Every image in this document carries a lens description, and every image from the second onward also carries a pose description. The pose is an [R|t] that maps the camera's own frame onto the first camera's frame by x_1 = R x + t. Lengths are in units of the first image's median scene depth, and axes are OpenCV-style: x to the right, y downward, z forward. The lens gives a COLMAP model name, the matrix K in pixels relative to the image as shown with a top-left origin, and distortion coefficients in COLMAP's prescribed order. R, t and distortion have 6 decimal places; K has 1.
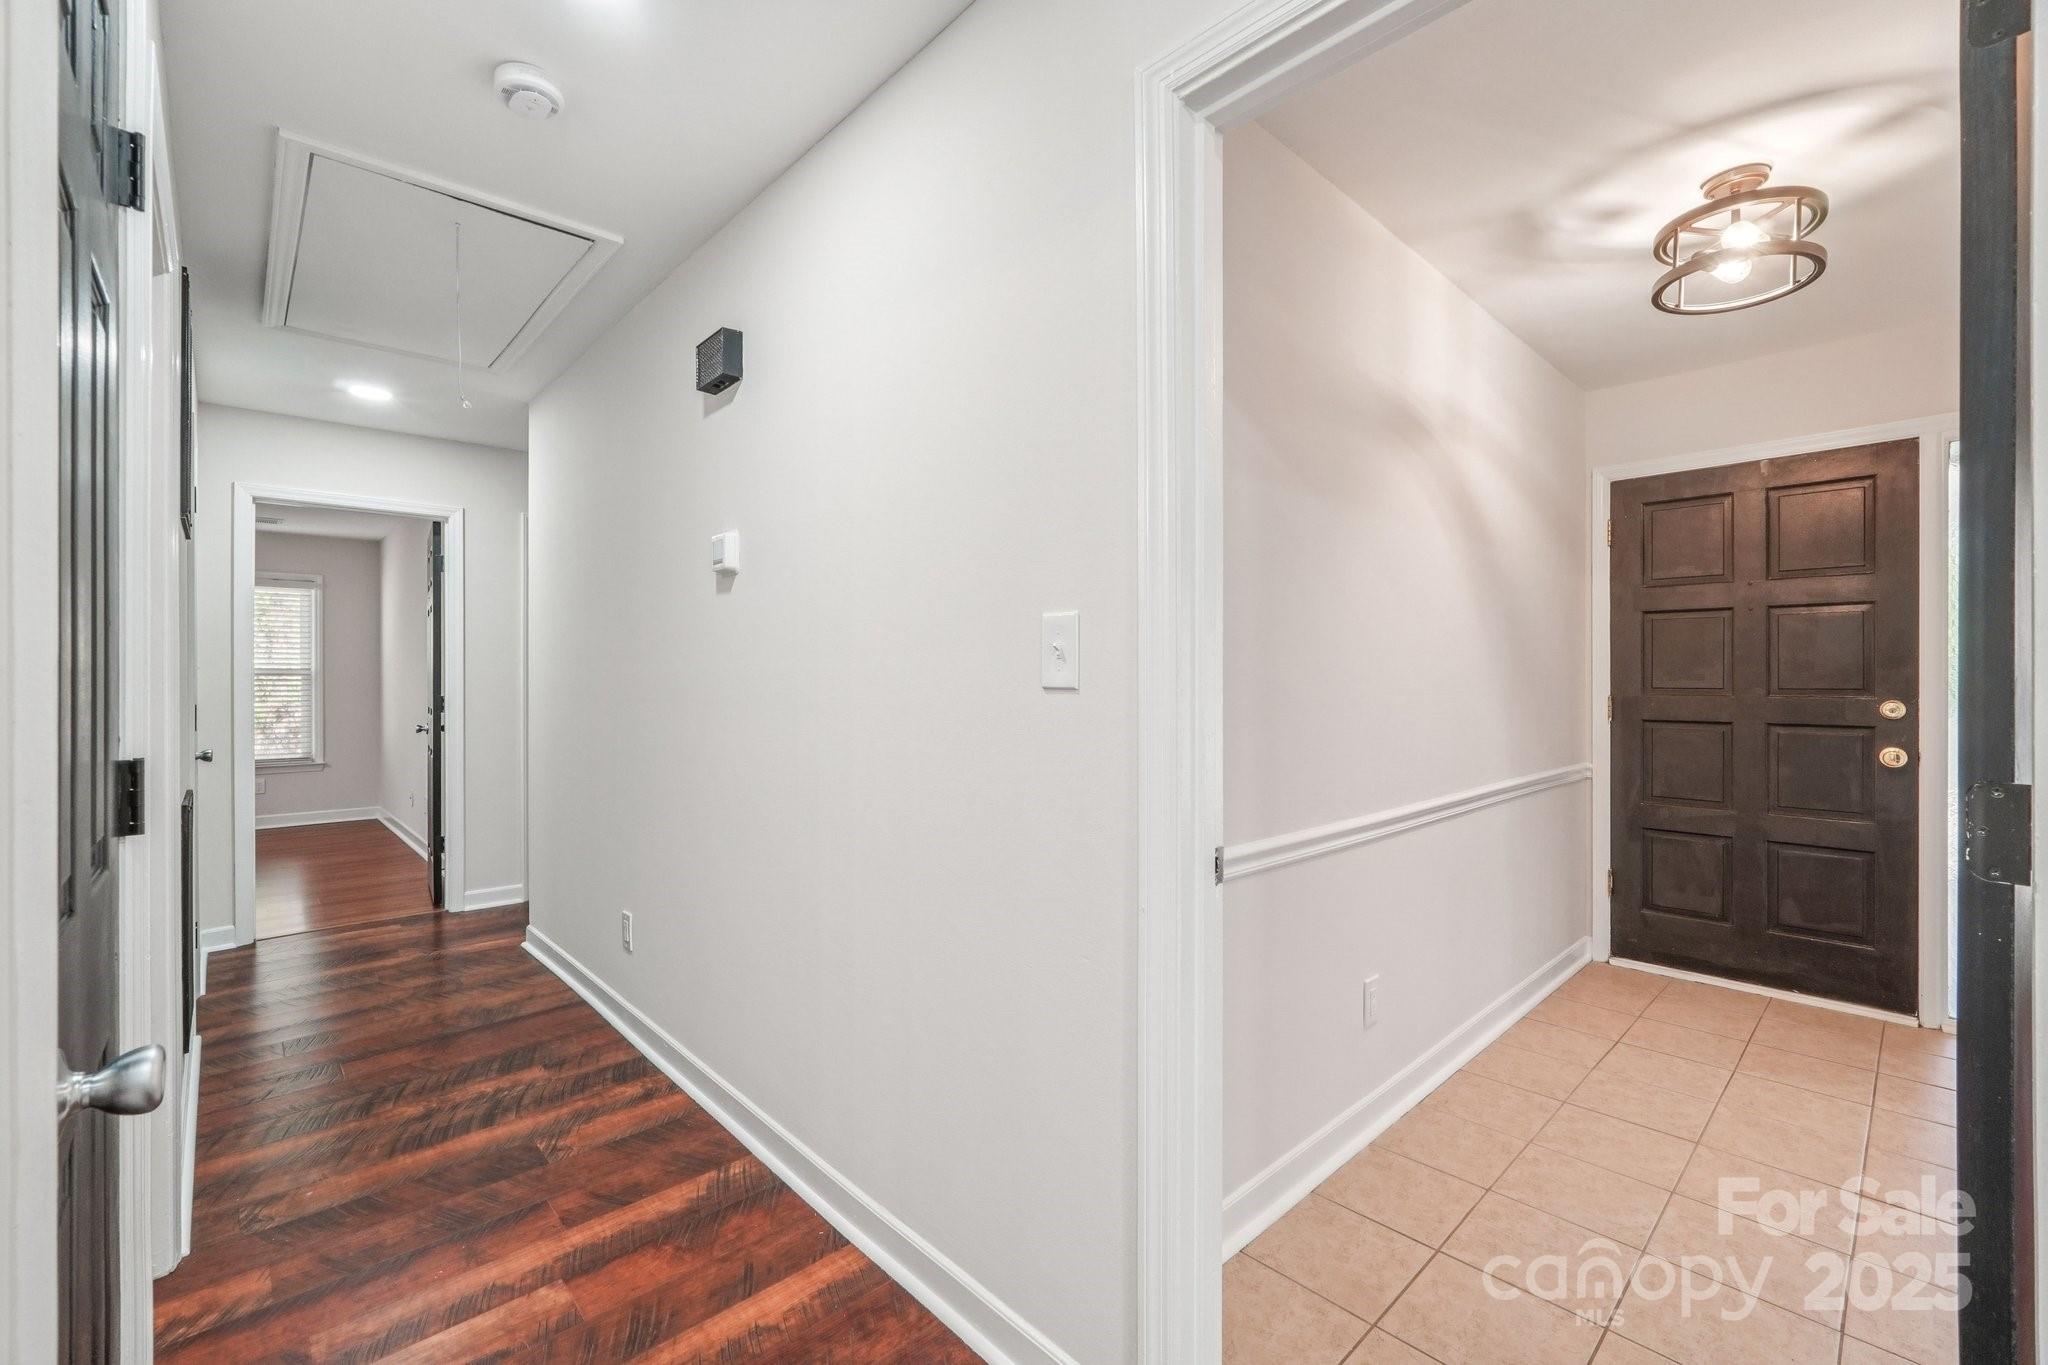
lens RADIAL K [[852.4, 0, 1019.1], [0, 852.4, 677.9], [0, 0, 1]] dist [-0.012153, 0.000357]
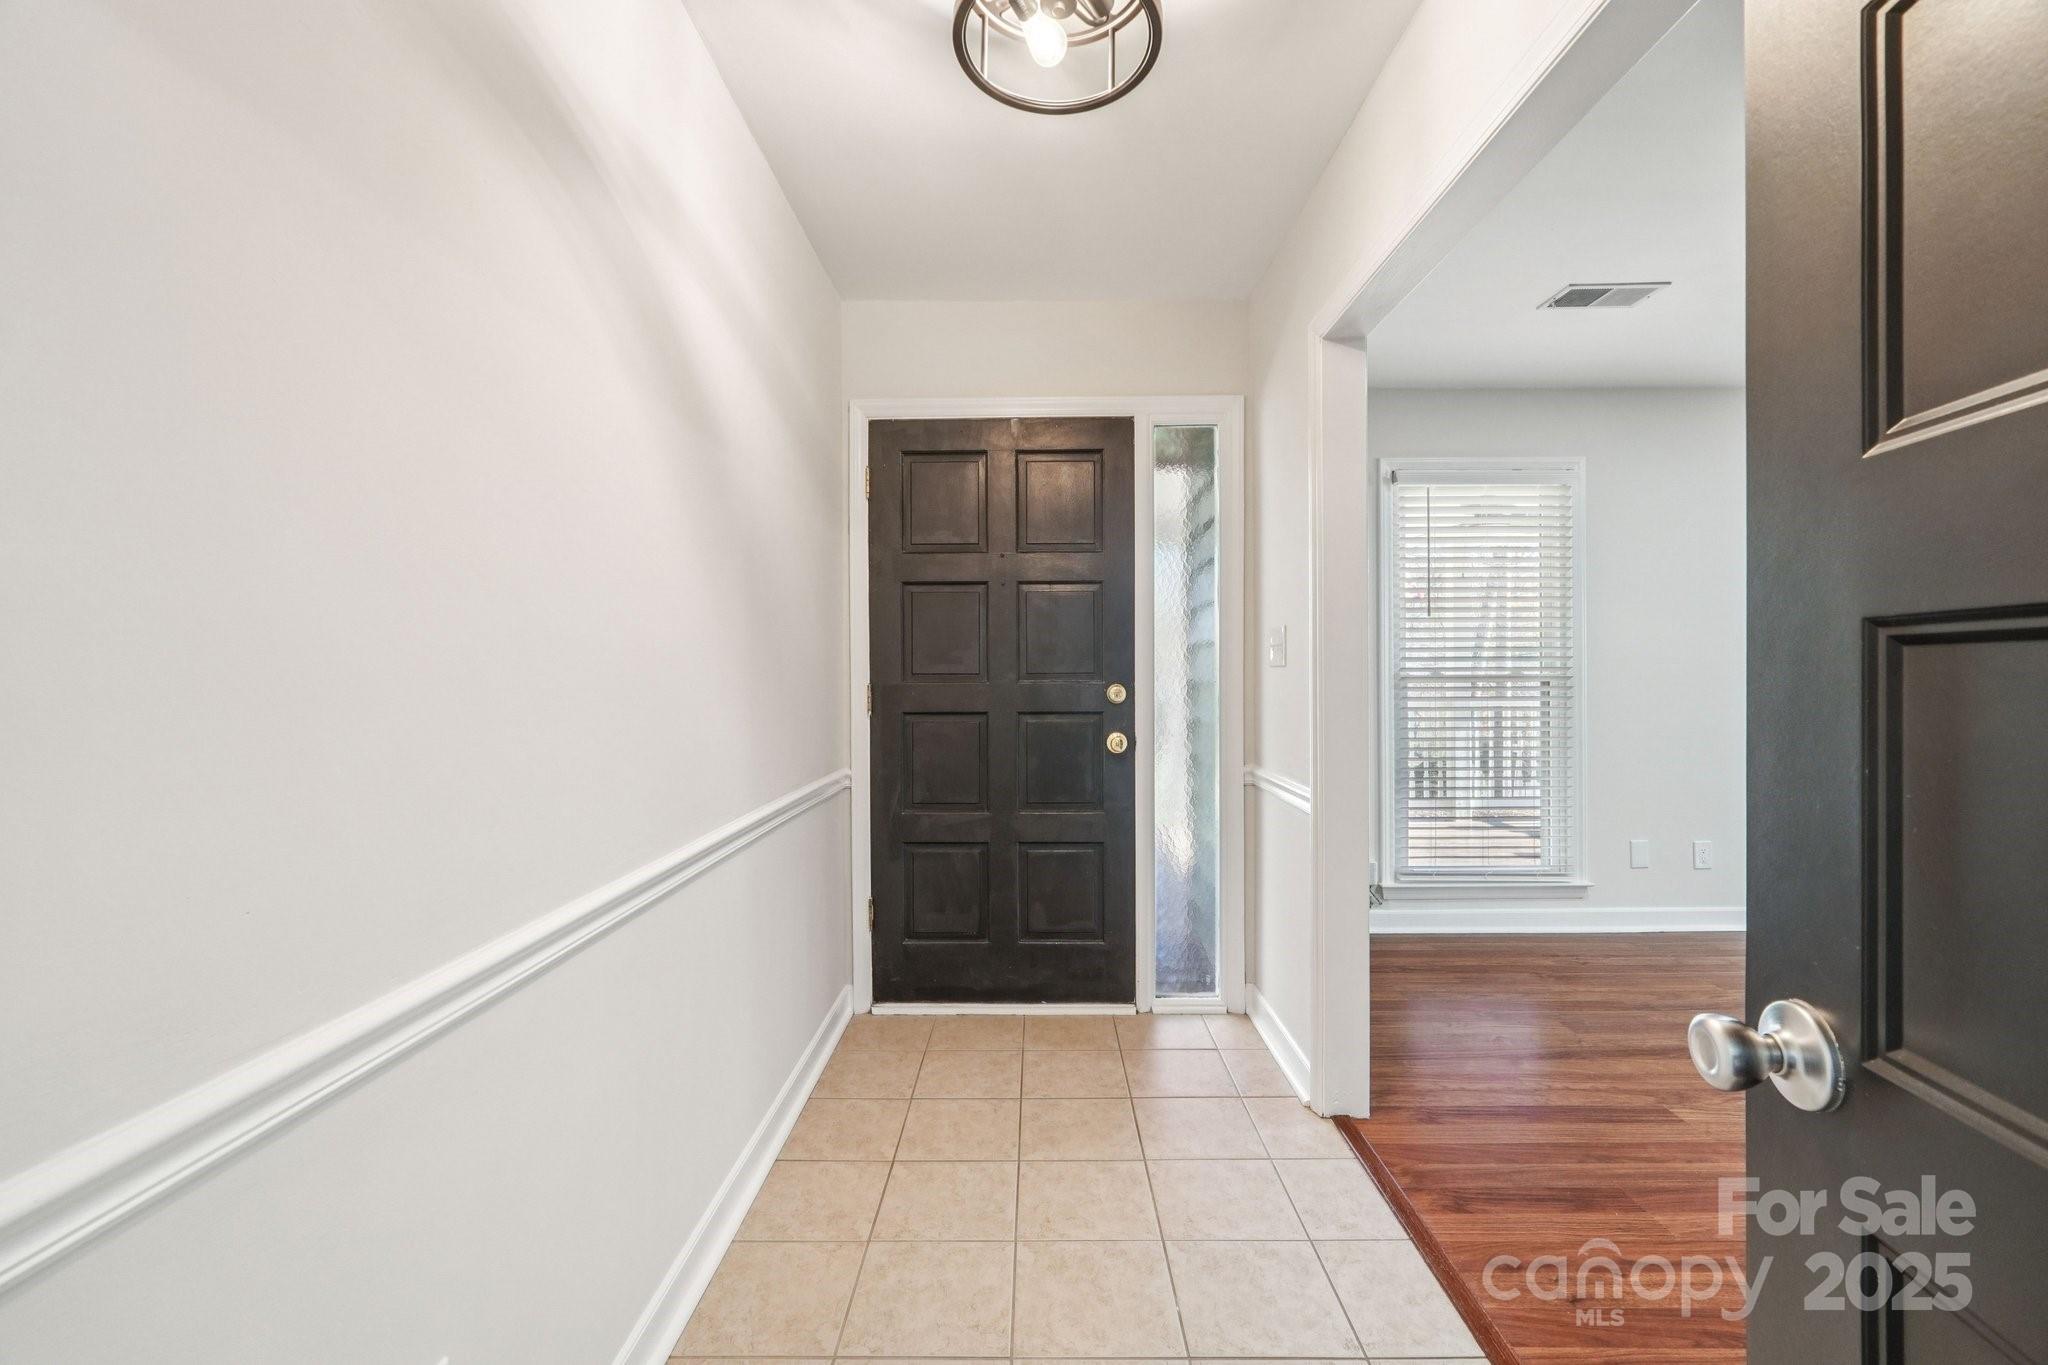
lens RADIAL K [[888.2, 0, 1018.7], [0, 888.2, 675.4], [0, 0, 1]] dist [-0.014011, 0.008854]
pose [[0.697977, -0.007646, 0.716079, 0.204169], [0.005040, 0.999971, 0.005765, 0.009043], [-0.716102, -0.000415, 0.697995, 0.330312]]
